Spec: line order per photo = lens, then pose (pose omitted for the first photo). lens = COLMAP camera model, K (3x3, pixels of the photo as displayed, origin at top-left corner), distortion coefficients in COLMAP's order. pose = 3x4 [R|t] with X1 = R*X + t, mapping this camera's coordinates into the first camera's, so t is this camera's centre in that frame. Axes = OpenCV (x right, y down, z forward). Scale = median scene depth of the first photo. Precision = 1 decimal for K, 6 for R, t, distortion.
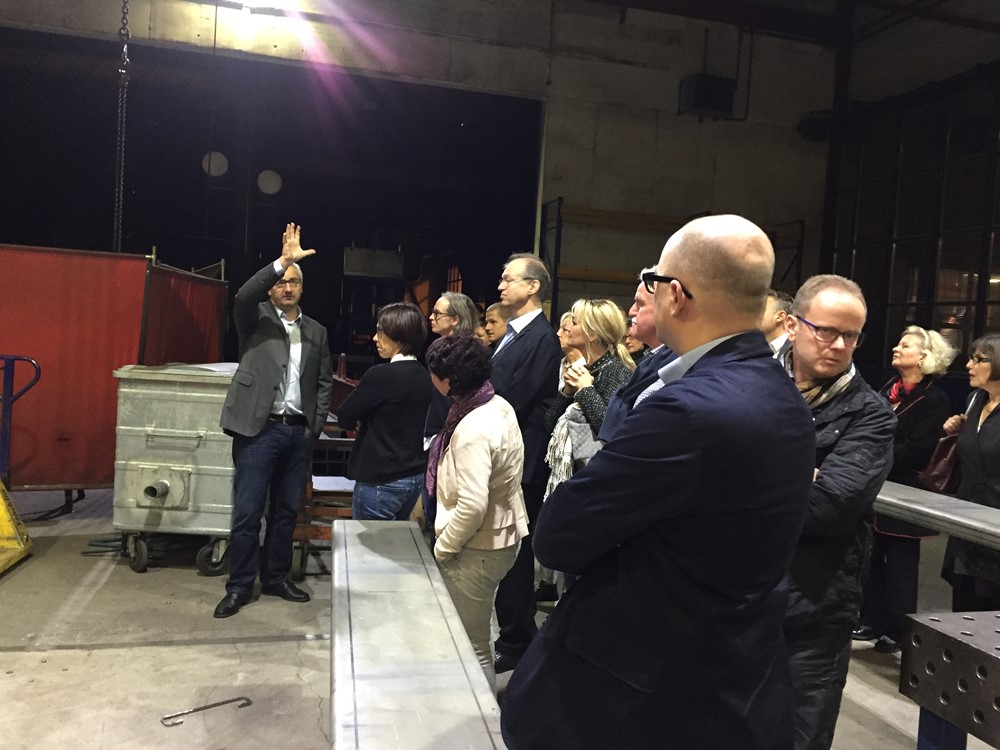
lens RADIAL K [[834.7, 0, 500.0], [0, 834.7, 375.0], [0, 0, 1]] dist [0.103666, -0.108374]
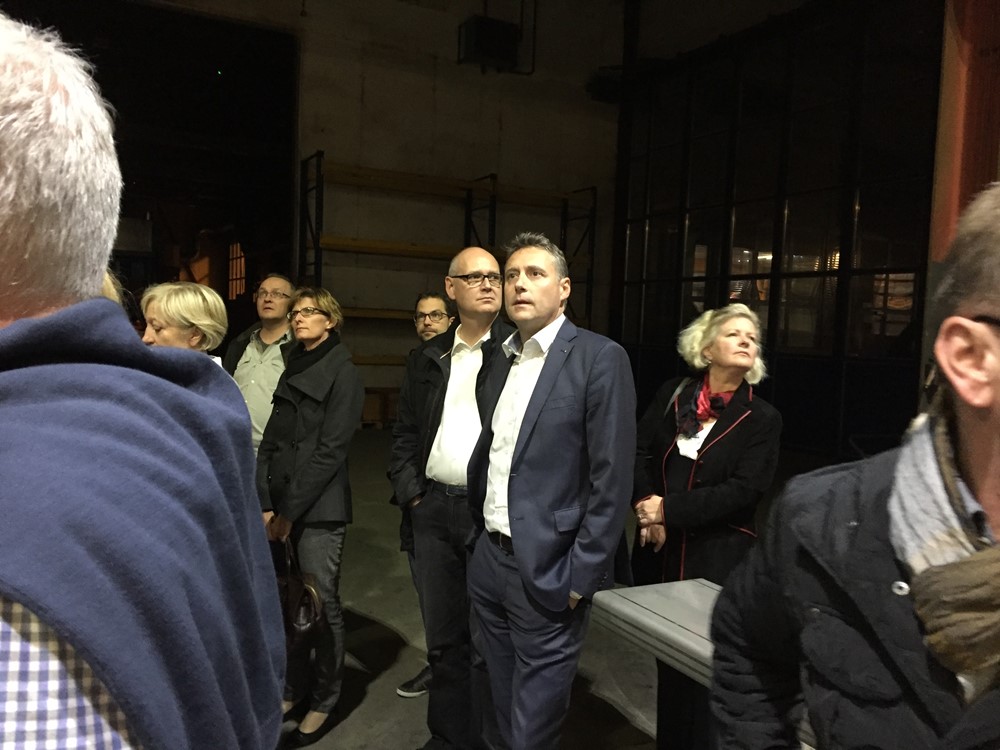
lens RADIAL K [[834.7, 0, 500.0], [0, 834.7, 375.0], [0, 0, 1]] dist [0.103666, -0.108374]
pose [[0.976197, -0.029057, 0.214929, 0.056038], [0.023943, 0.999366, 0.026356, -0.007197], [-0.215558, -0.020582, 0.976274, 0.130235]]
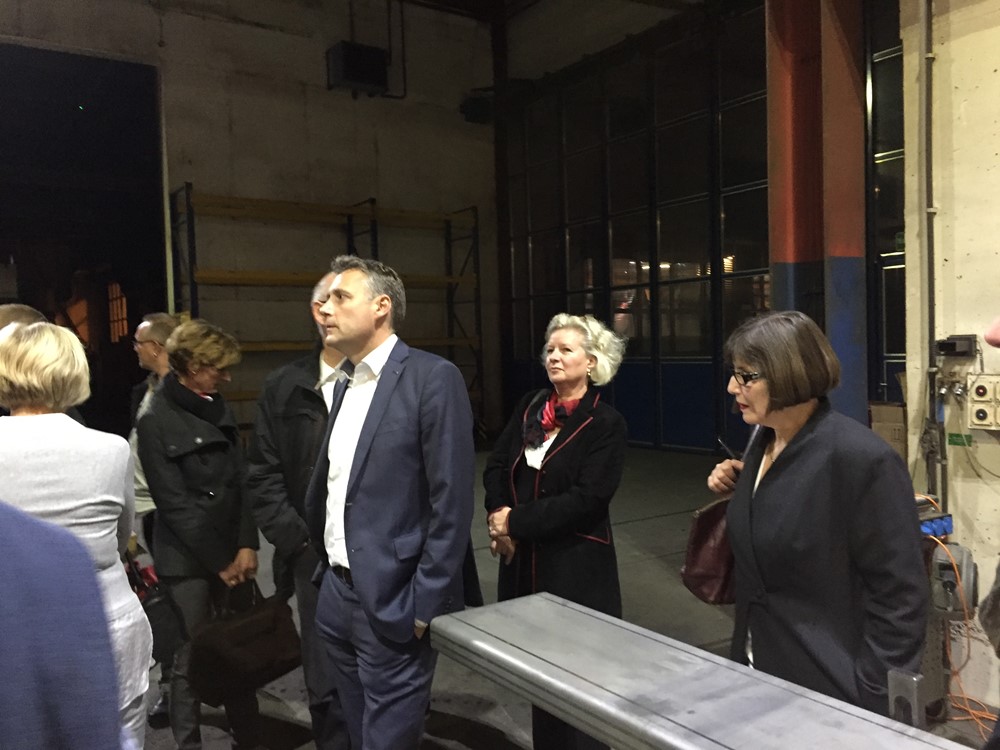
lens RADIAL K [[834.7, 0, 500.0], [0, 834.7, 375.0], [0, 0, 1]] dist [0.103666, -0.108374]
pose [[0.942846, -0.092843, 0.320034, 0.072673], [0.095368, 0.995411, 0.007810, -0.006105], [-0.319291, 0.023157, 0.947374, 0.129587]]
